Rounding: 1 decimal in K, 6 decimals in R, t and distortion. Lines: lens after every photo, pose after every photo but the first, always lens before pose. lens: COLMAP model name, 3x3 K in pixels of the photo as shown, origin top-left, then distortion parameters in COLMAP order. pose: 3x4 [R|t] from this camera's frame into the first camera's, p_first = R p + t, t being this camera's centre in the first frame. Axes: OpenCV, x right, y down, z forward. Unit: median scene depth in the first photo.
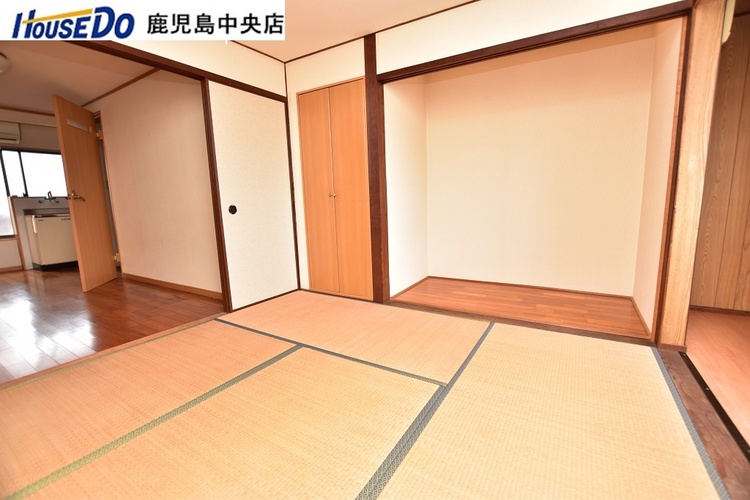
lens RADIAL K [[331.0, 0, 379.2], [0, 331.0, 250.4], [0, 0, 1]] dist [-0.026204, 0.000752]
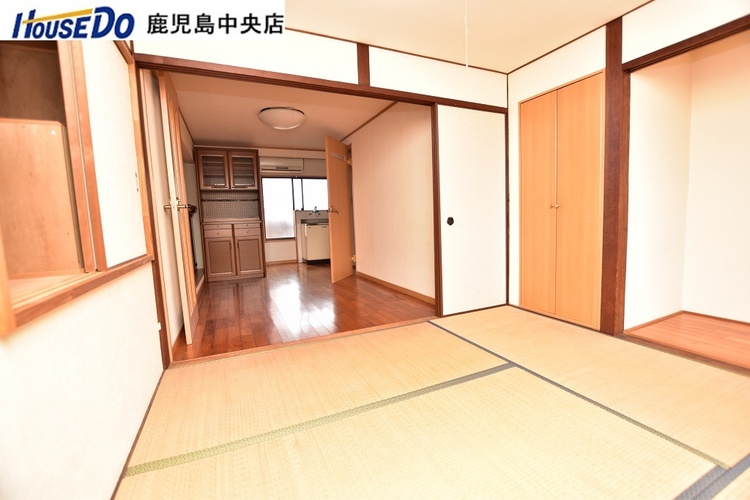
lens RADIAL K [[331.0, 0, 379.2], [0, 331.0, 250.4], [0, 0, 1]] dist [-0.026204, 0.000752]
pose [[0.832842, 0.053924, -0.550878, -0.040707], [-0.073572, 0.997197, -0.013618, 0.001660], [0.548599, 0.051871, 0.834475, -0.013138]]
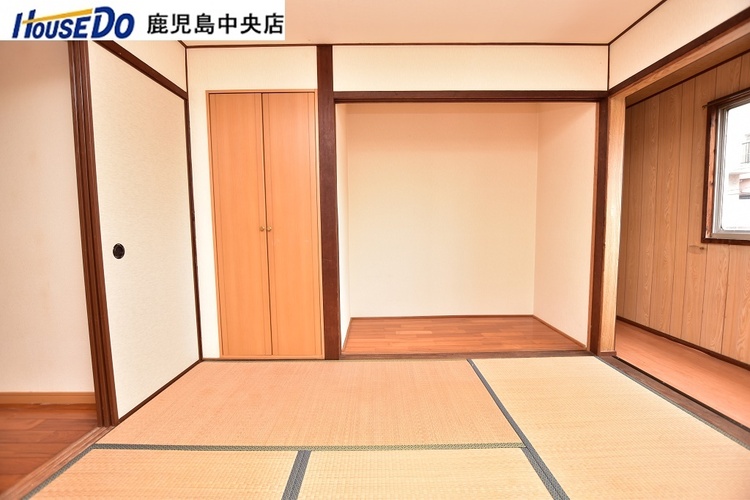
lens RADIAL K [[331.0, 0, 379.2], [0, 331.0, 250.4], [0, 0, 1]] dist [-0.026204, 0.000752]
pose [[0.851725, -0.021172, 0.523562, -0.339455], [0.068562, 0.995096, -0.071297, -0.047547], [-0.519485, 0.096622, 0.848999, 0.229565]]
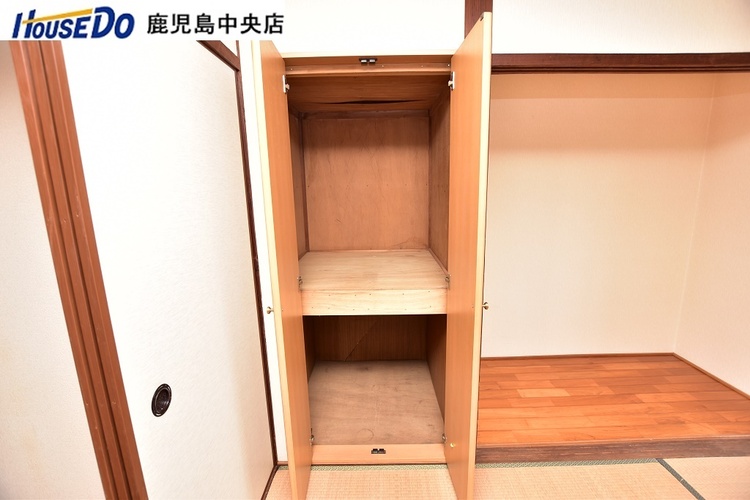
lens RADIAL K [[324.1, 0, 375.9], [0, 324.1, 247.2], [0, 0, 1]] dist [-0.034454, 0.000010]
pose [[0.865834, -0.068145, 0.495668, -0.395899], [0.071123, 0.997384, 0.012884, -0.236165], [-0.495250, 0.024098, 0.868416, 0.617701]]
